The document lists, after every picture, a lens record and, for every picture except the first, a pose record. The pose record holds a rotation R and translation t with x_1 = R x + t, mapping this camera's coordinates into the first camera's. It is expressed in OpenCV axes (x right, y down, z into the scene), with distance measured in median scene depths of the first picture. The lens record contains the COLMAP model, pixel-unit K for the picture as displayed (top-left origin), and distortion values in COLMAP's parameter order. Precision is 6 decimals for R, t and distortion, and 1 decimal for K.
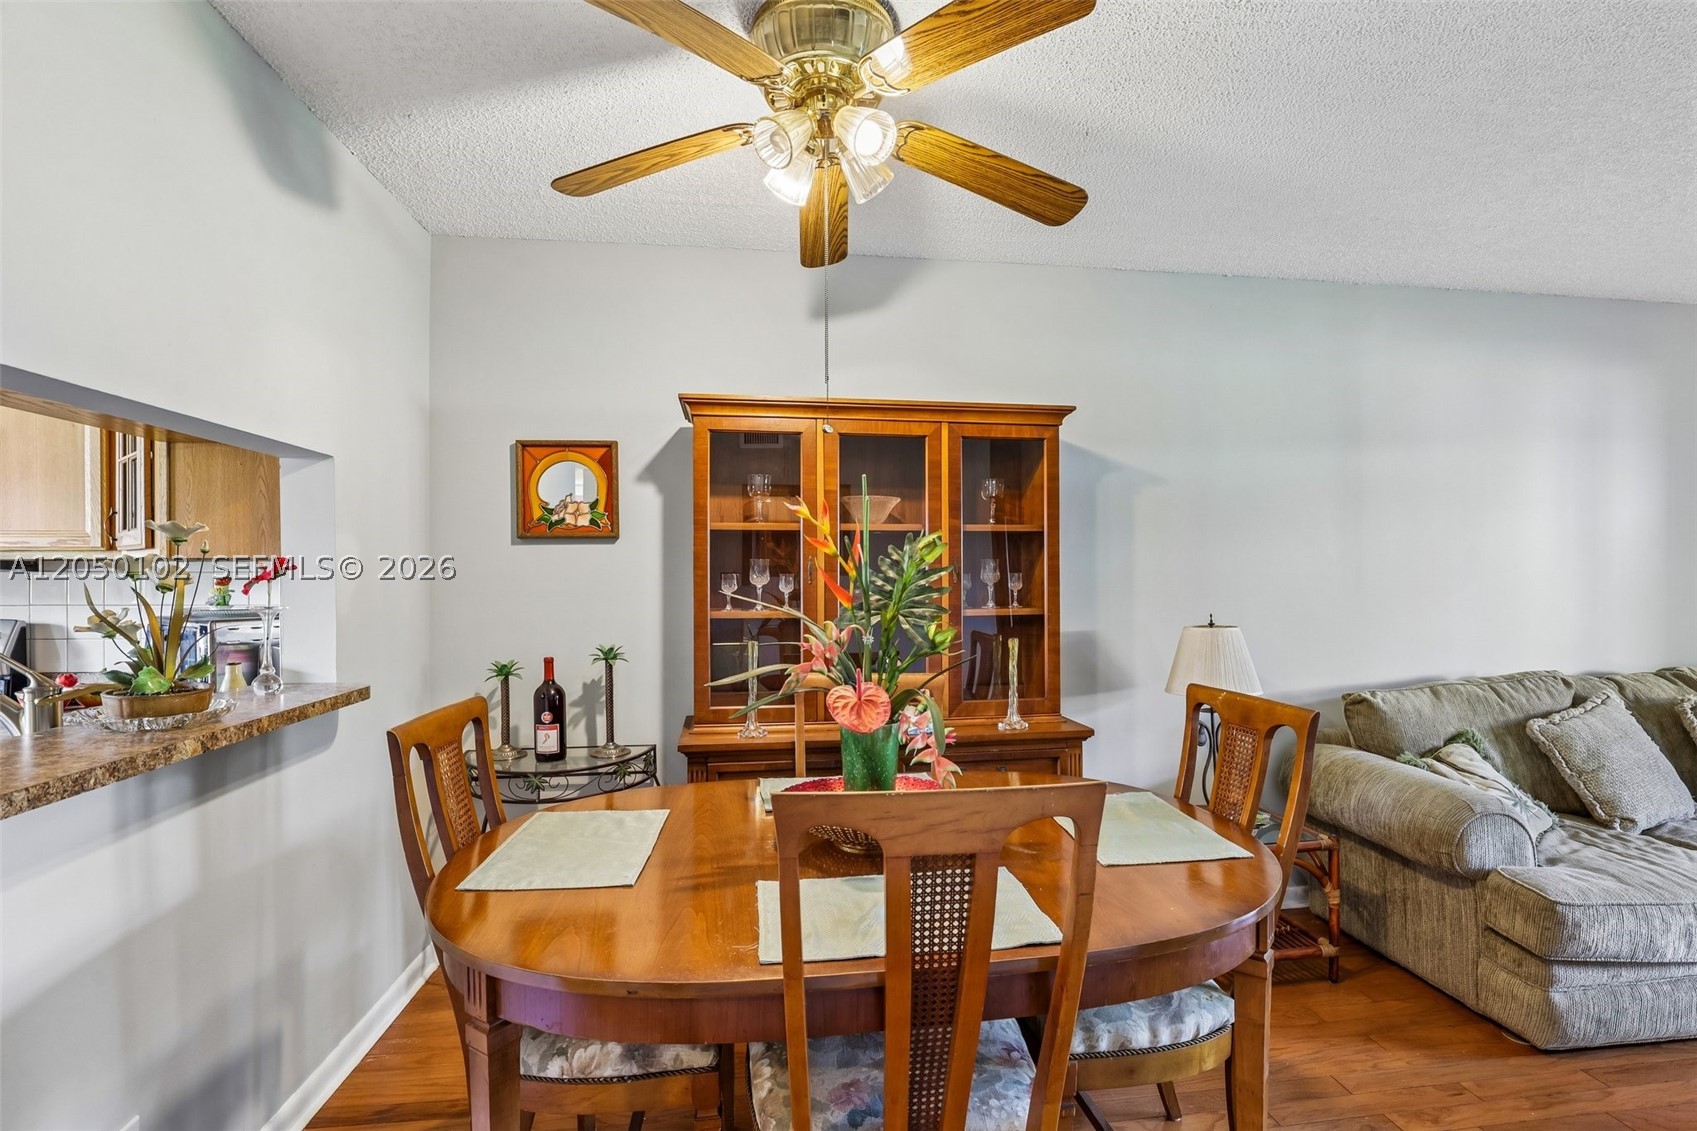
lens RADIAL K [[789.6, 0, 875.8], [0, 789.6, 578.7], [0, 0, 1]] dist [-0.028279, 0.008730]
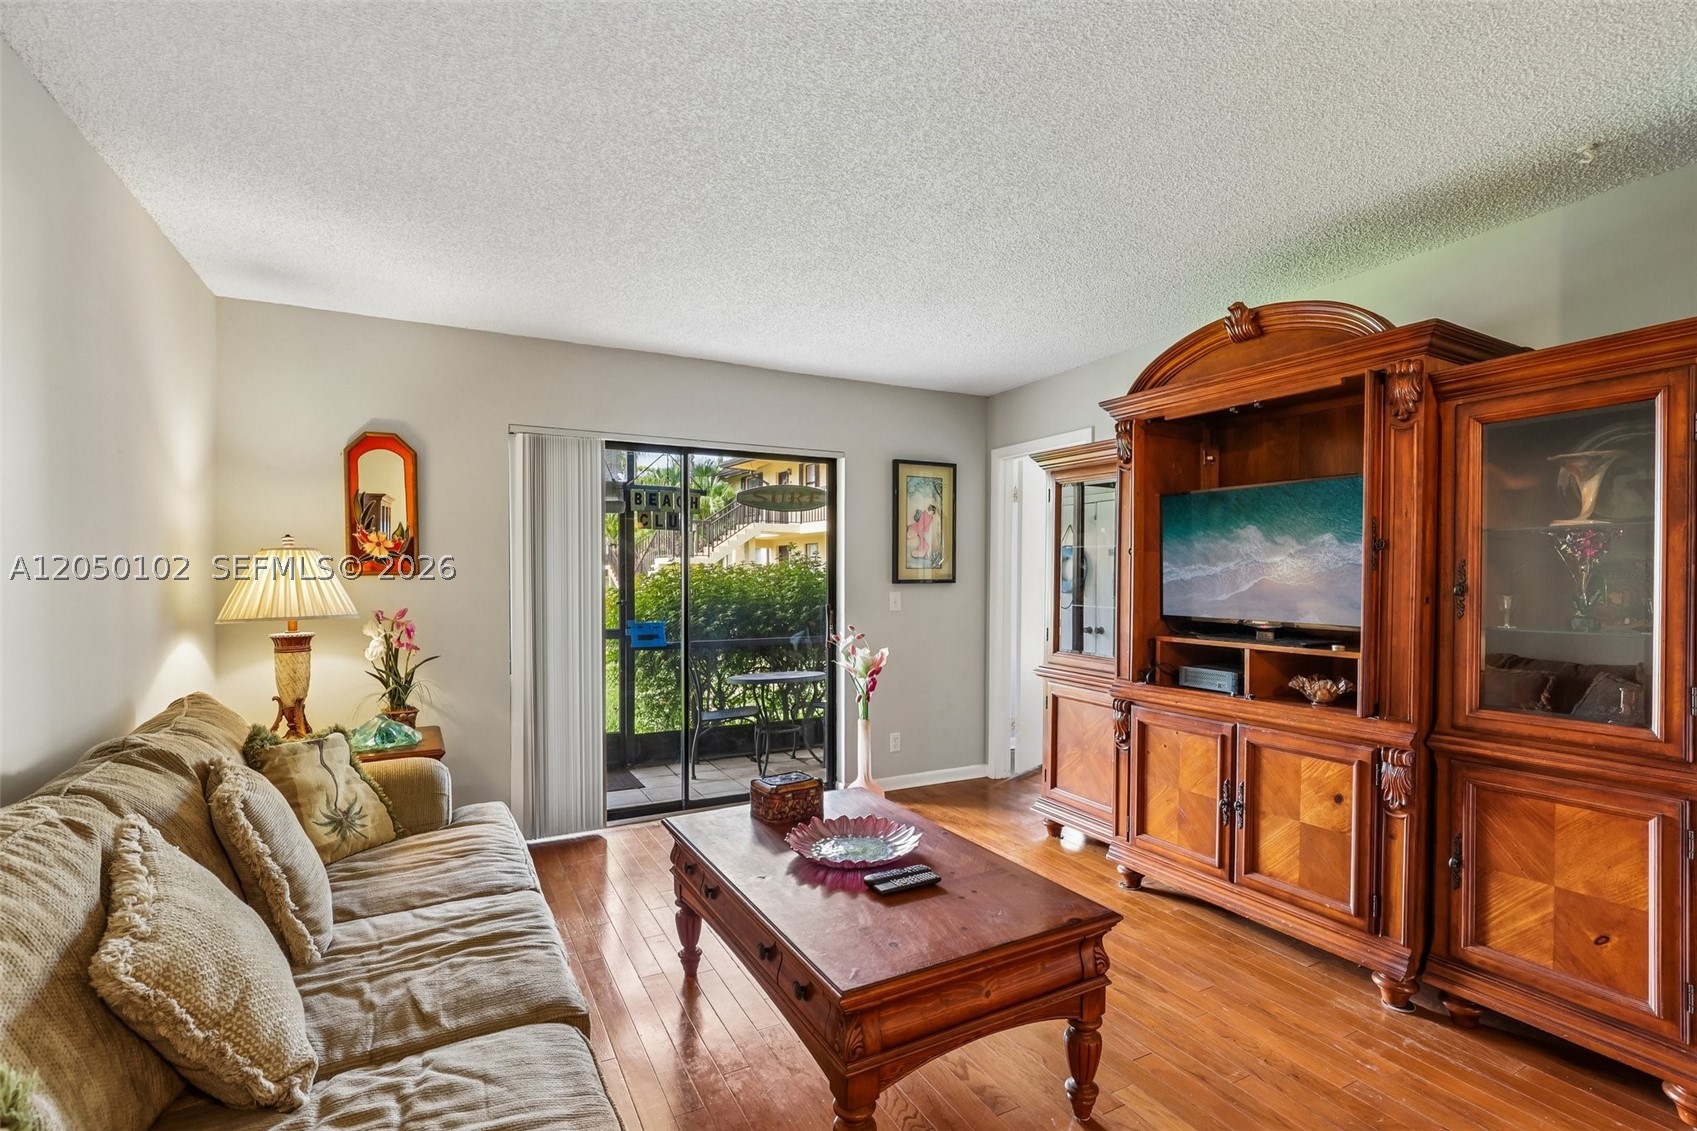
lens RADIAL K [[789.6, 0, 860.4], [0, 789.6, 584.7], [0, 0, 1]] dist [-0.028279, 0.008730]
pose [[-0.356396, -0.010761, 0.934273, 0.365693], [0.003736, 0.999909, 0.012943, -0.006425], [-0.934328, 0.008104, -0.356323, 0.816220]]
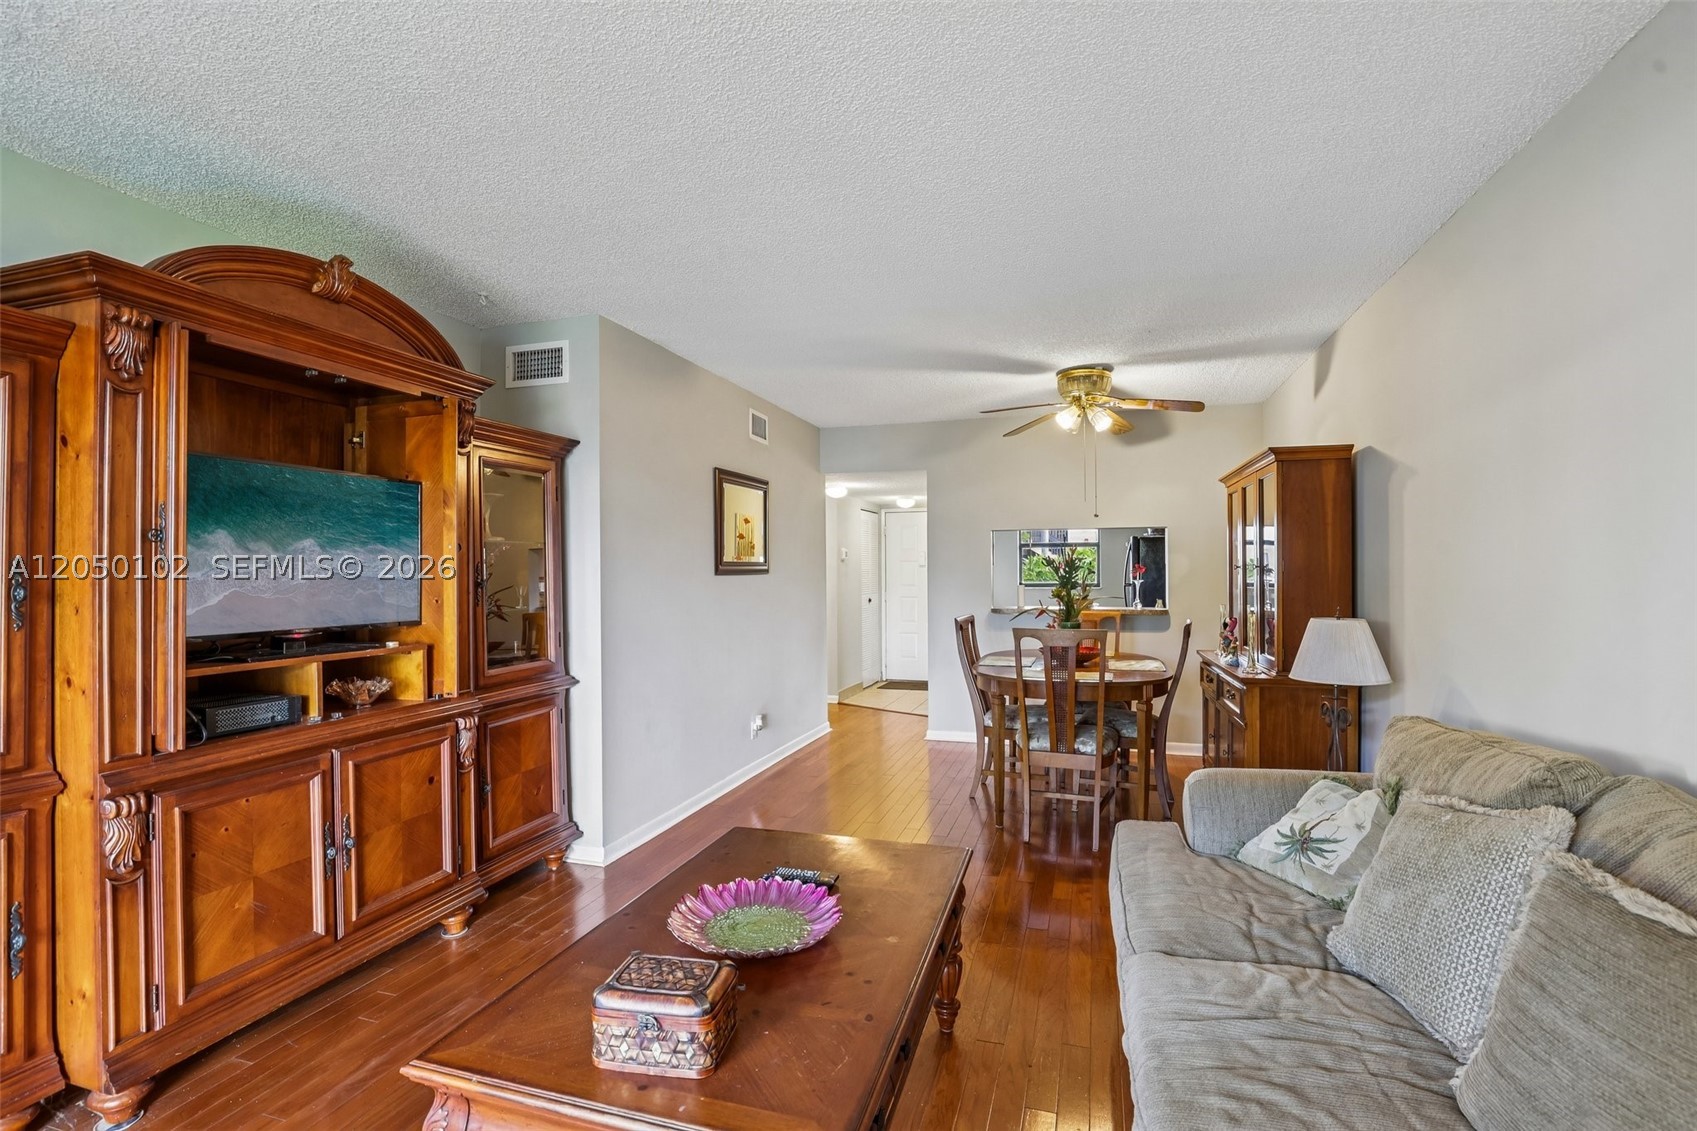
lens RADIAL K [[789.6, 0, 893.7], [0, 789.6, 563.7], [0, 0, 1]] dist [-0.028279, 0.008730]
pose [[-0.420298, -0.001014, -0.907386, 1.698530], [0.009829, 0.999936, -0.005670, -0.015056], [0.907333, -0.011302, -0.420261, 0.947779]]
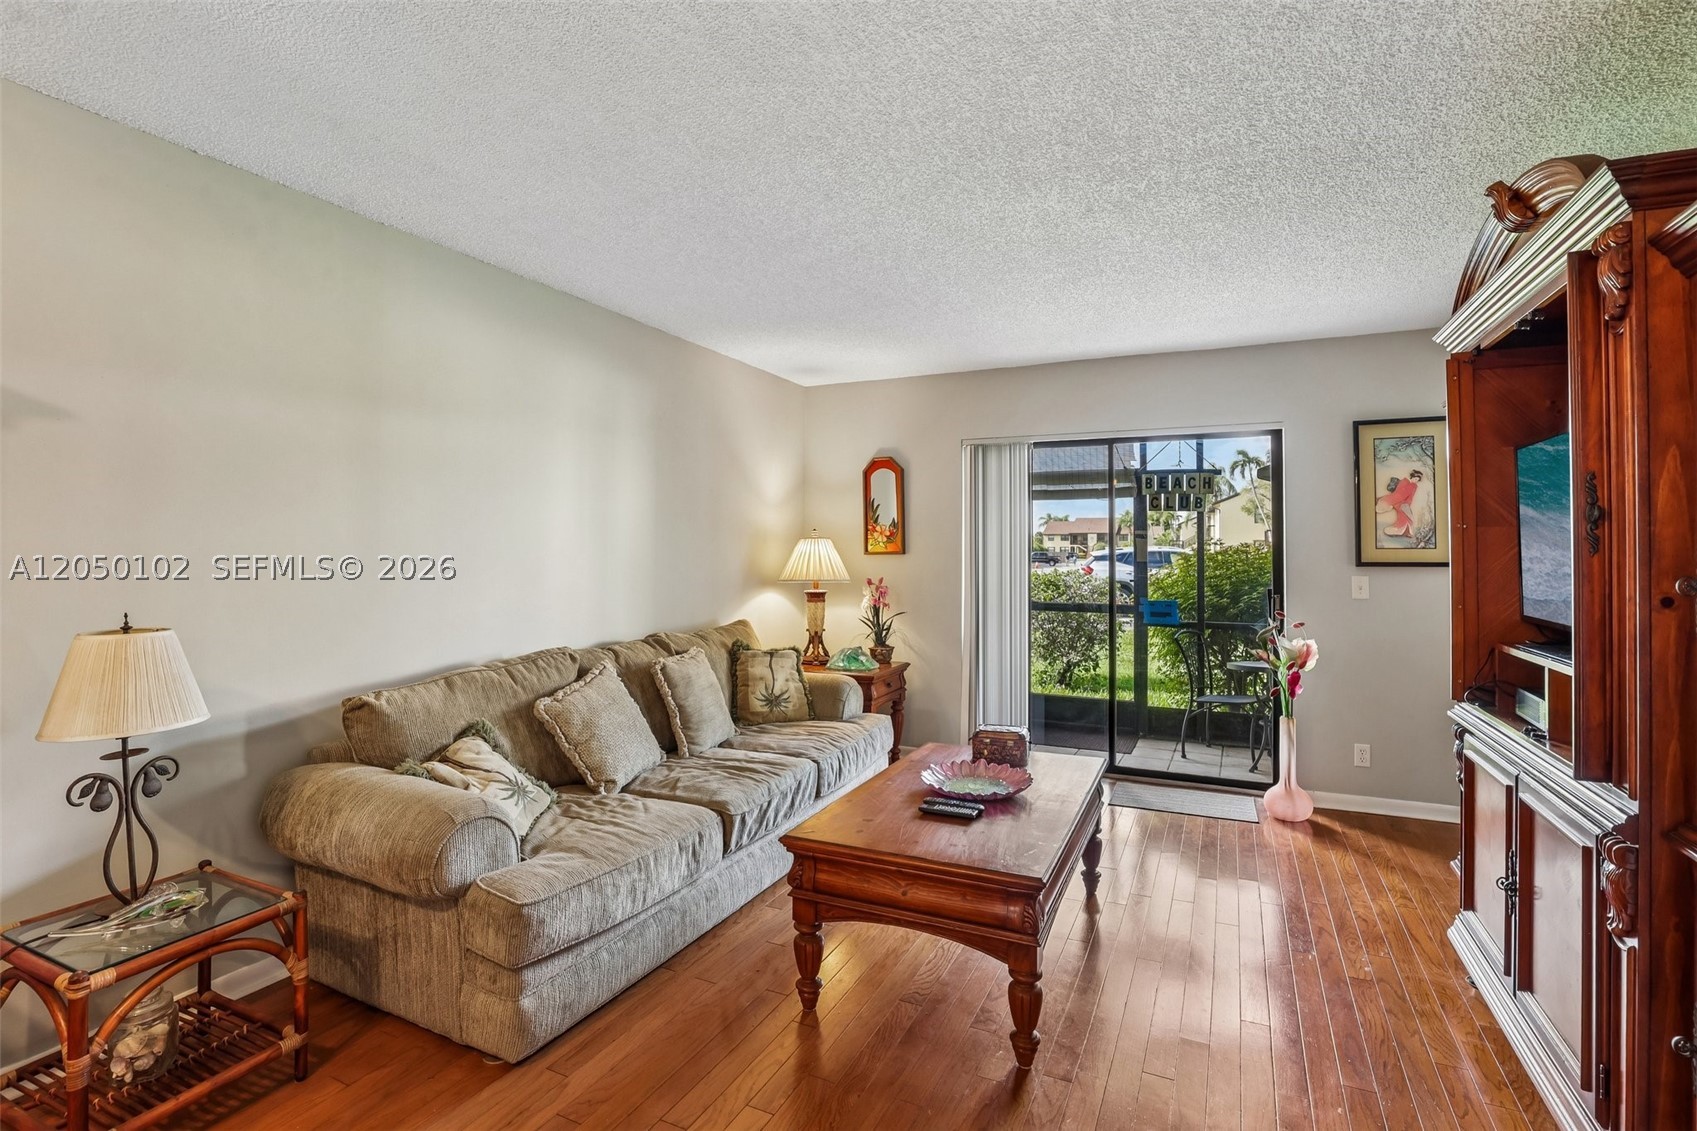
lens RADIAL K [[789.6, 0, 855.2], [0, 789.6, 527.7], [0, 0, 1]] dist [-0.028279, 0.008730]
pose [[0.545819, 0.028855, 0.837406, 0.217093], [-0.000864, 0.999426, -0.033874, -0.008164], [-0.837903, 0.017766, 0.545531, 0.098641]]
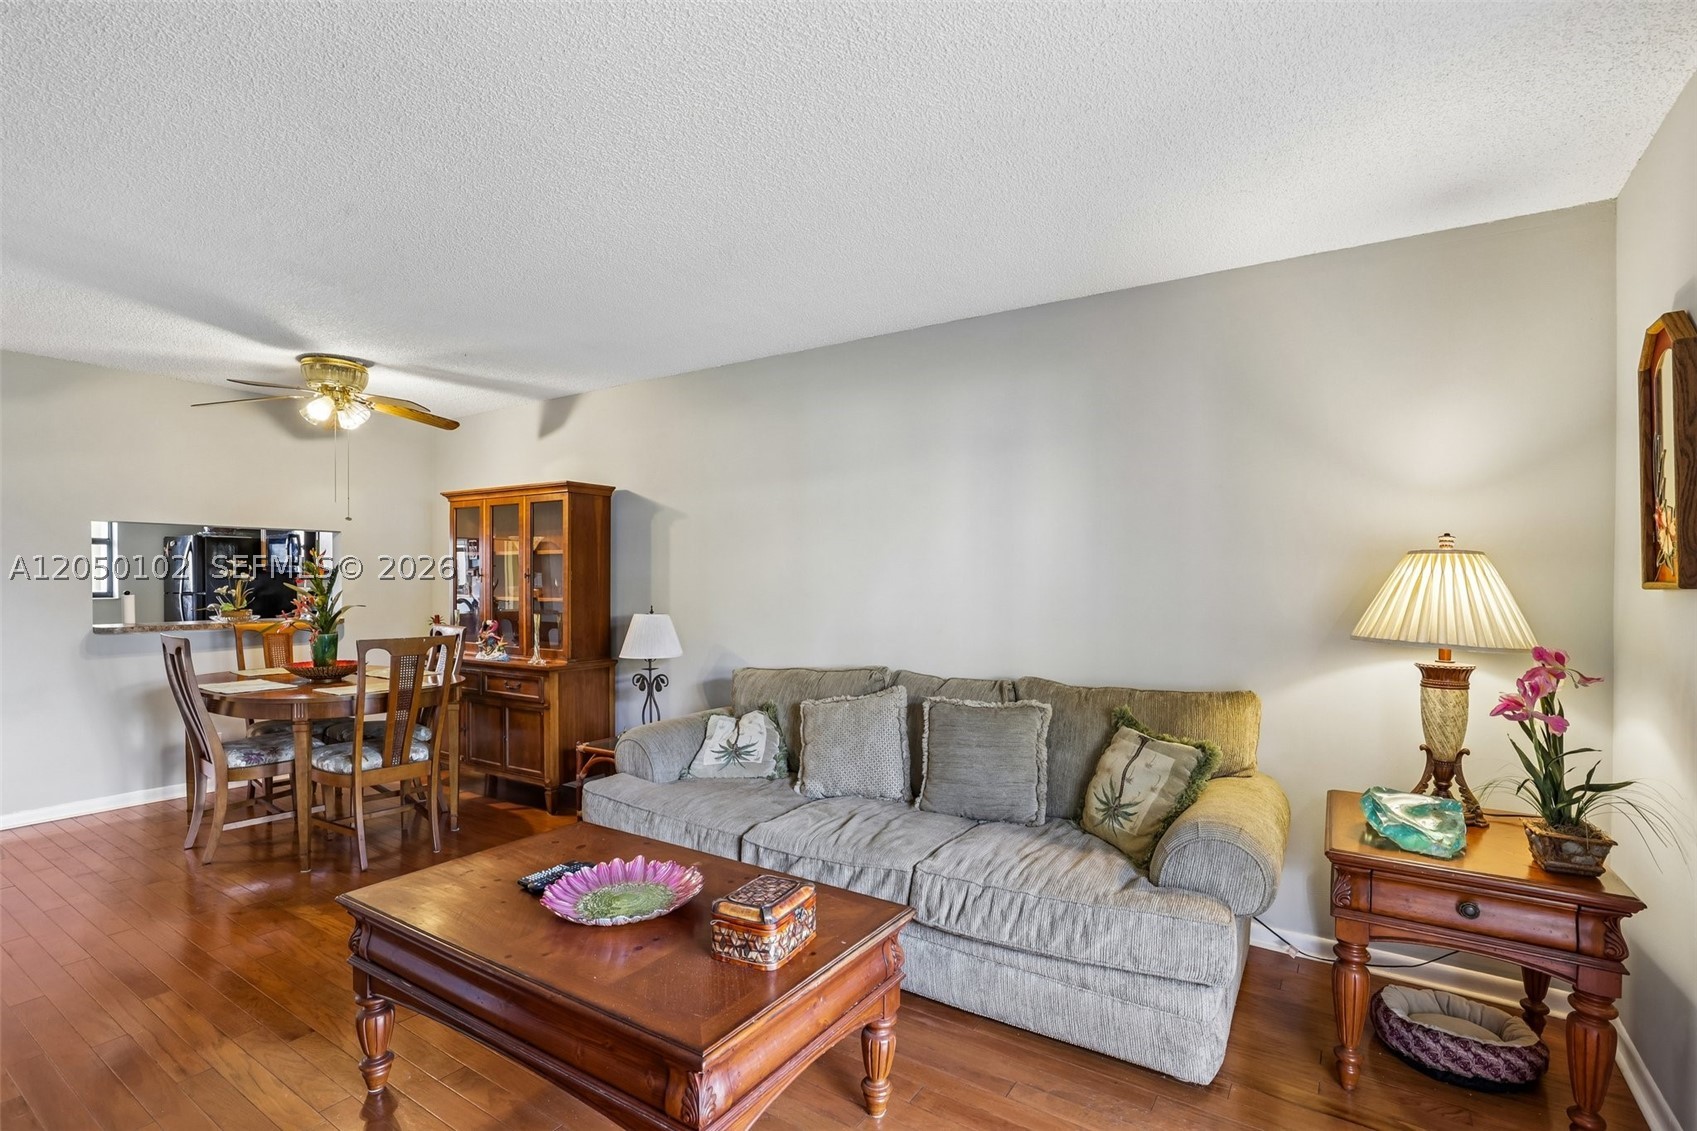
lens RADIAL K [[789.6, 0, 867.9], [0, 789.6, 582.5], [0, 0, 1]] dist [-0.028279, 0.008730]
pose [[0.764749, 0.011439, -0.644226, 1.789737], [-0.007508, 0.999933, 0.008842, -0.017393], [0.644284, -0.001925, 0.764784, 0.109932]]
